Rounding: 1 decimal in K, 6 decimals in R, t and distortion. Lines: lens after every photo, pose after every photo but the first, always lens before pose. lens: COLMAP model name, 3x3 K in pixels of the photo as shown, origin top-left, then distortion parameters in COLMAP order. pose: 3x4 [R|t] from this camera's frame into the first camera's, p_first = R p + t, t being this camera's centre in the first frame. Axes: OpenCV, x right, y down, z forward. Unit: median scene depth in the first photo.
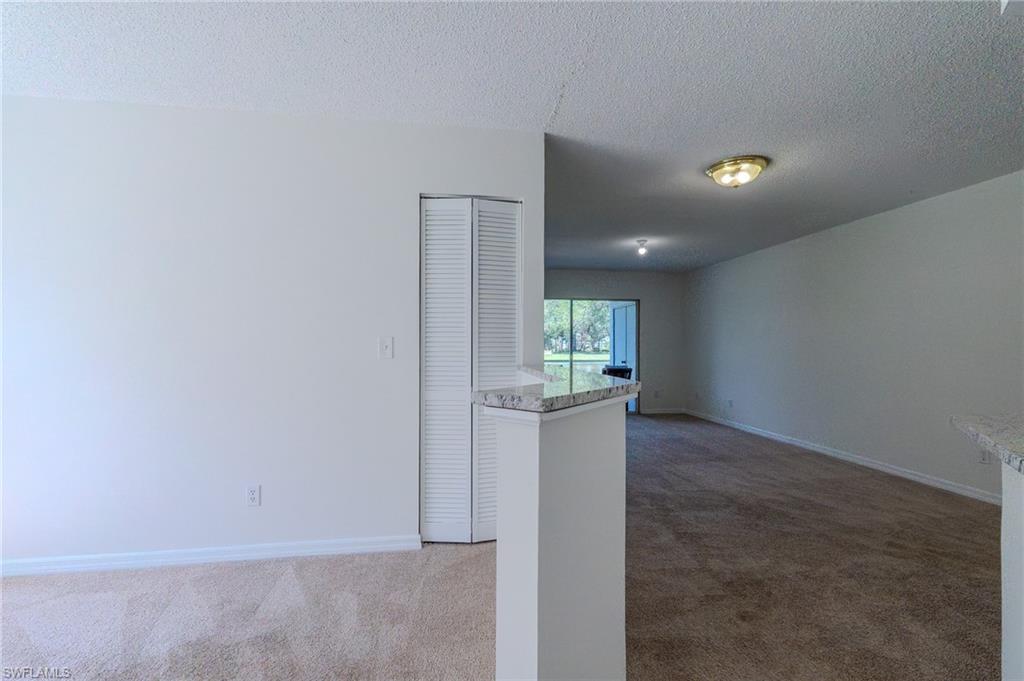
lens RADIAL K [[432.8, 0, 513.2], [0, 432.8, 343.7], [0, 0, 1]] dist [-0.000806, -0.000289]
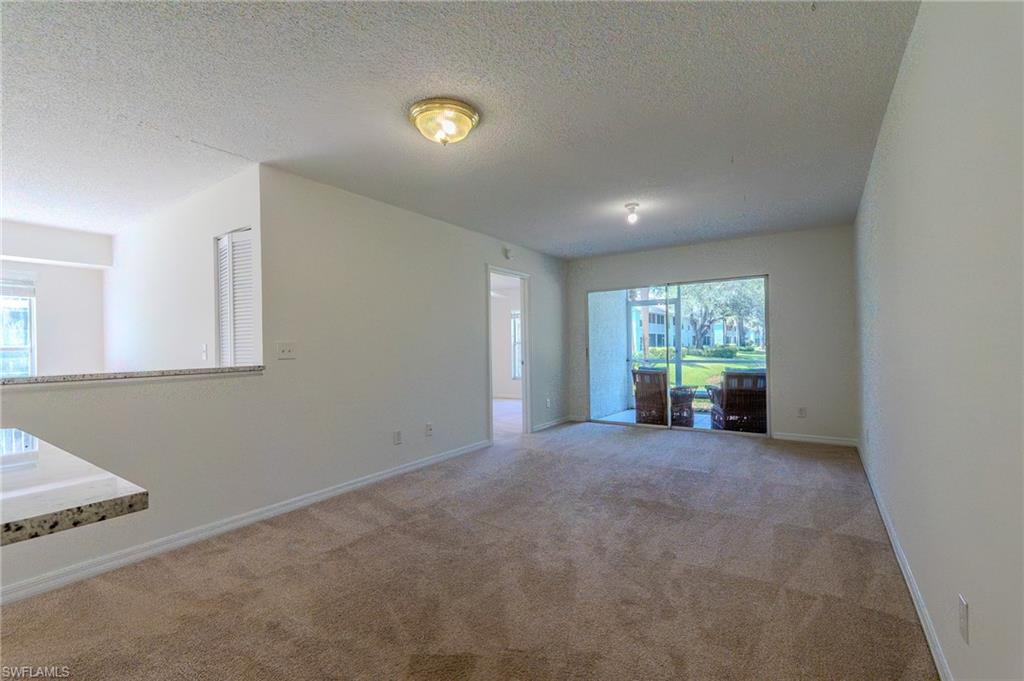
lens RADIAL K [[444.4, 0, 511.9], [0, 444.4, 343.8], [0, 0, 1]] dist [0.001460, -0.000025]
pose [[0.742811, -0.018091, -0.669257, 0.988243], [0.020967, 0.999773, -0.003754, 0.008138], [0.669173, -0.011244, 0.743021, 0.412772]]
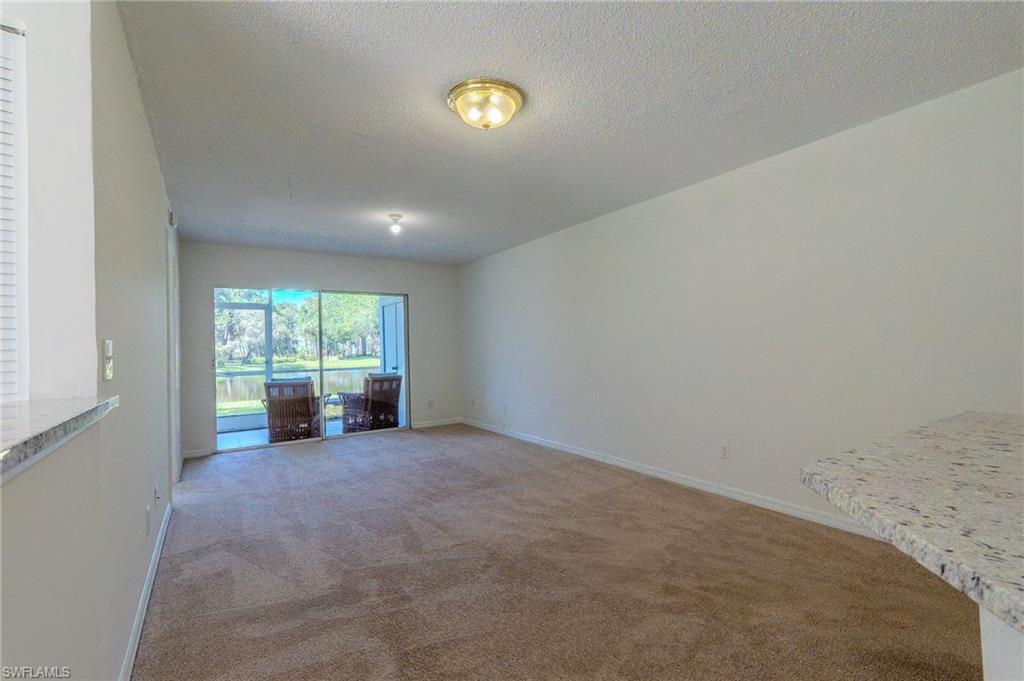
lens RADIAL K [[444.4, 0, 511.9], [0, 444.4, 343.8], [0, 0, 1]] dist [0.001460, -0.000025]
pose [[0.896702, -0.020934, 0.442139, 0.187957], [0.023979, 0.999712, -0.001300, 0.001793], [-0.441985, 0.011768, 0.896945, 0.274728]]
